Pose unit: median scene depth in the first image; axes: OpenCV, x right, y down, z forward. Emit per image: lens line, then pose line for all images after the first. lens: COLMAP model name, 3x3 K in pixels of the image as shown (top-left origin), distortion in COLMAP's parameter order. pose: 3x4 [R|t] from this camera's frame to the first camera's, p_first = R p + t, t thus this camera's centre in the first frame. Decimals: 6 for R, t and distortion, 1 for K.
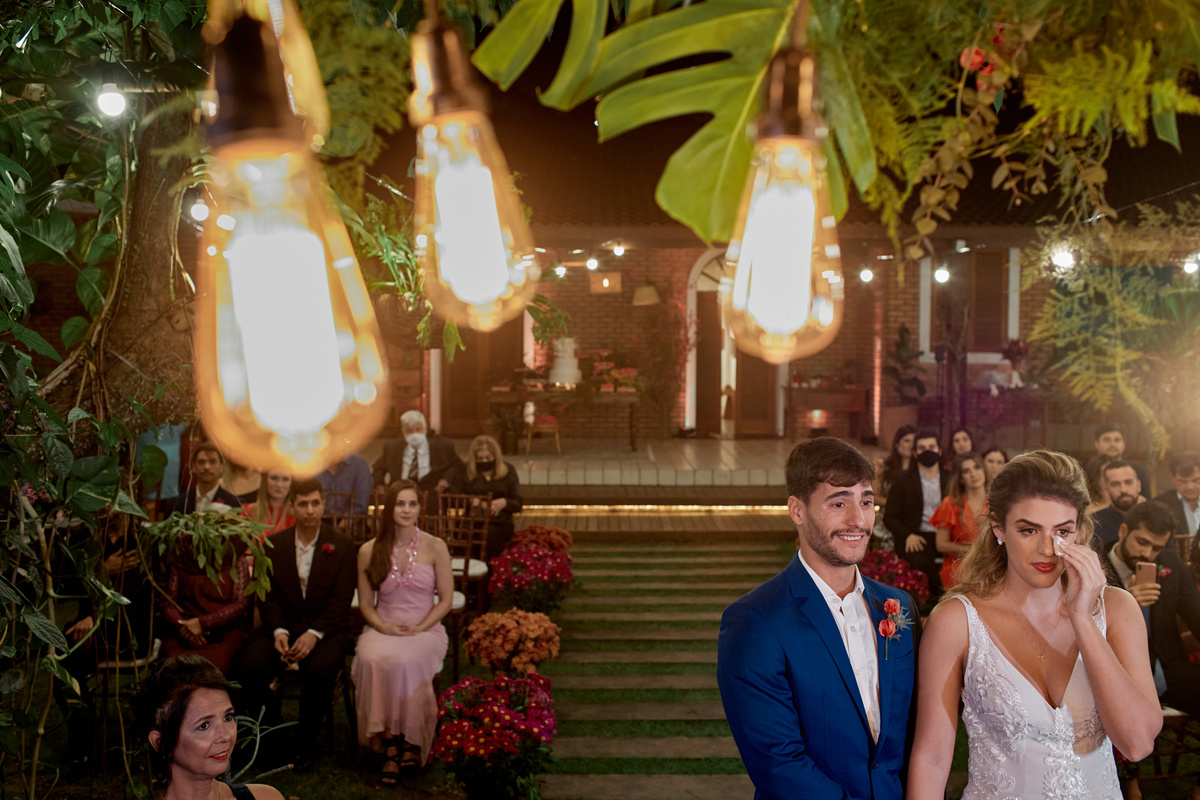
lens RADIAL K [[1140.2, 0, 600.0], [0, 1140.2, 400.0], [0, 0, 1]] dist [-0.108254, 0.150232]
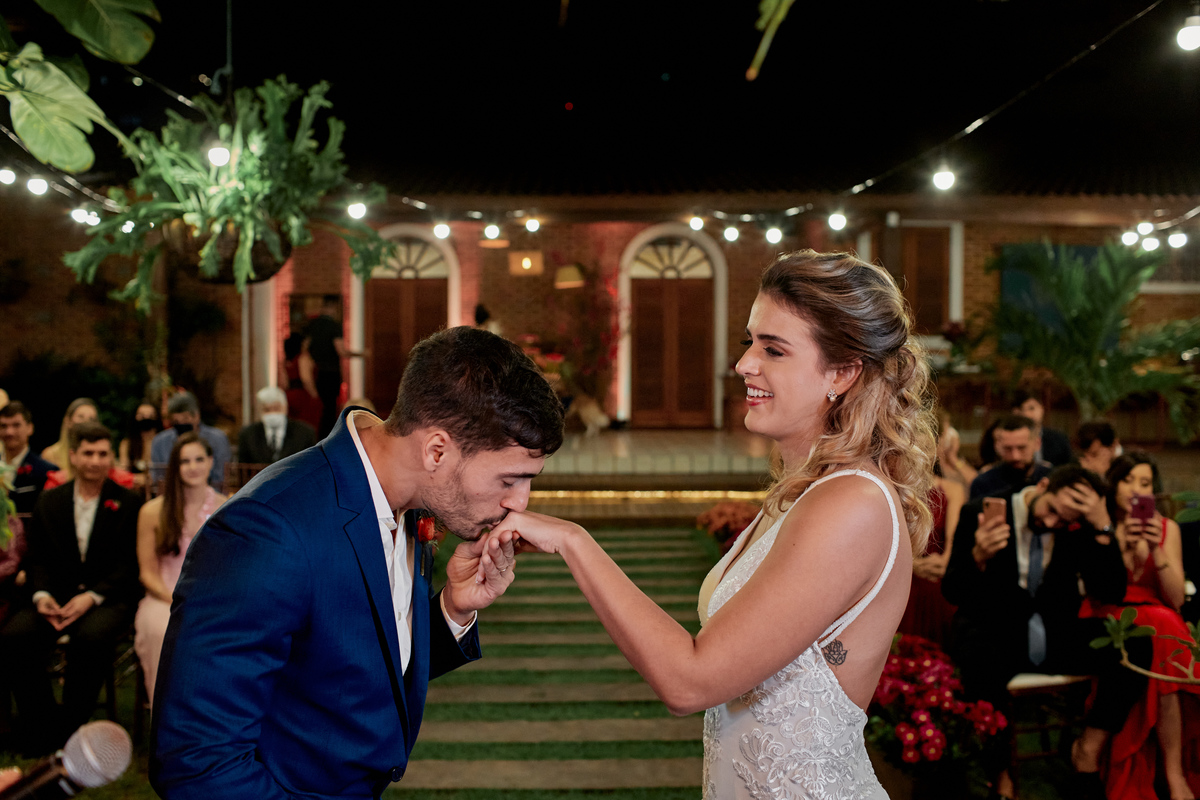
lens RADIAL K [[1156.1, 0, 599.4], [0, 1156.1, 396.7], [0, 0, 1]] dist [-0.112874, 0.158417]
pose [[0.999693, -0.004194, 0.024400, 0.064117], [0.004483, 0.999920, -0.011799, 0.031328], [-0.024349, 0.011905, 0.999633, 0.054721]]
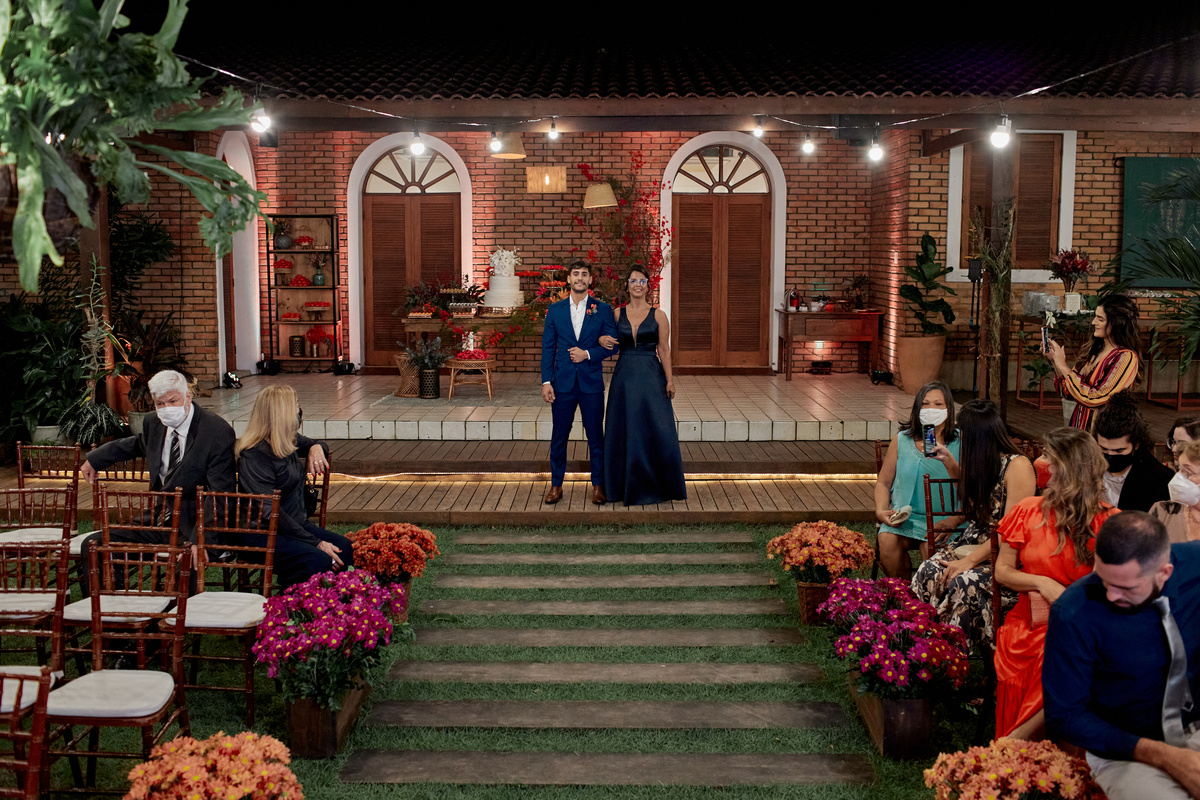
lens RADIAL K [[1179.9, 0, 600.0], [0, 1179.9, 400.0], [0, 0, 1]] dist [-0.122009, 0.188419]
pose [[0.999976, -0.000985, -0.006897, 0.070638], [0.001458, 0.997617, 0.068975, -0.010785], [0.006812, -0.068983, 0.997595, 0.276899]]
